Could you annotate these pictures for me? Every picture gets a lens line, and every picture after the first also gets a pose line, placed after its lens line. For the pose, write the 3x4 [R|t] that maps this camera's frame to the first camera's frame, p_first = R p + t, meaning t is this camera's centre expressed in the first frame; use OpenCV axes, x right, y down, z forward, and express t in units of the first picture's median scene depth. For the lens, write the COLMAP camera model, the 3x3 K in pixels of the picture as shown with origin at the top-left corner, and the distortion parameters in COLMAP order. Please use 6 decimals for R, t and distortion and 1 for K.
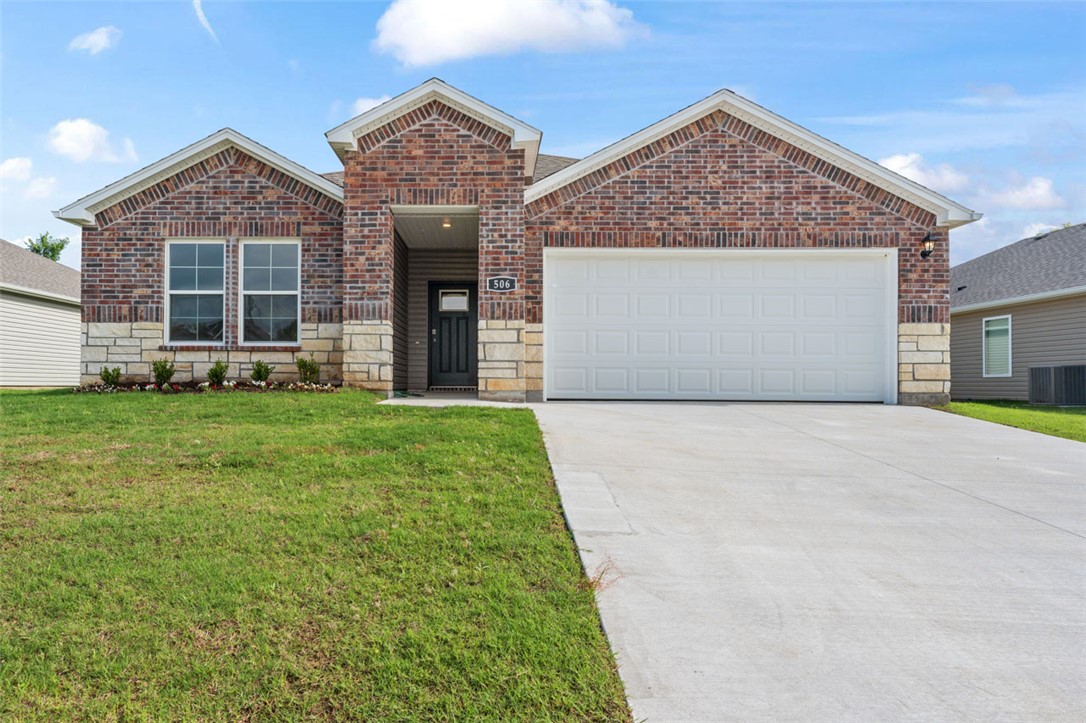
lens RADIAL K [[608.8, 0, 514.0], [0, 608.8, 361.7], [0, 0, 1]] dist [0.005335, 0.000999]
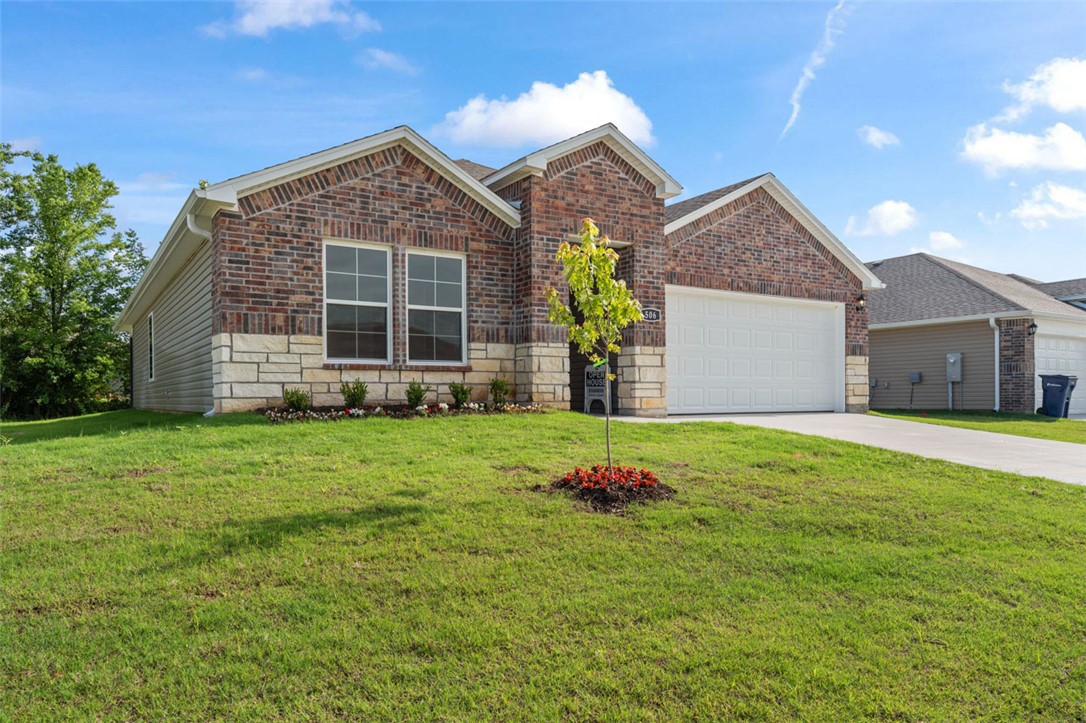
lens RADIAL K [[692.6, 0, 561.1], [0, 692.6, 383.9], [0, 0, 1]] dist [0.005182, -0.008765]
pose [[0.838376, 0.000176, 0.545092, -0.823461], [-0.006600, 0.999930, 0.009828, -0.009136], [-0.545052, -0.011837, 0.838319, 0.000881]]
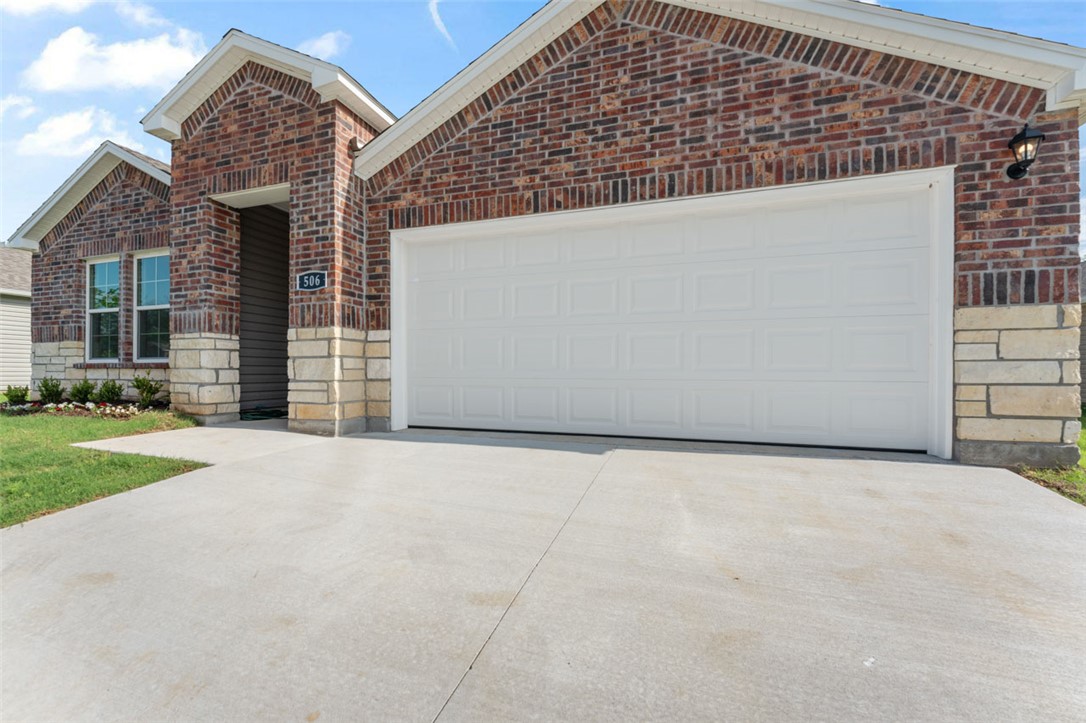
lens RADIAL K [[441.5, 0, 560.3], [0, 441.5, 363.1], [0, 0, 1]] dist [-0.002689, 0.000892]
pose [[0.952014, -0.009493, -0.305907, 0.424825], [0.013434, 0.999852, 0.010782, -0.024011], [0.305759, -0.014374, 0.952000, 0.535042]]
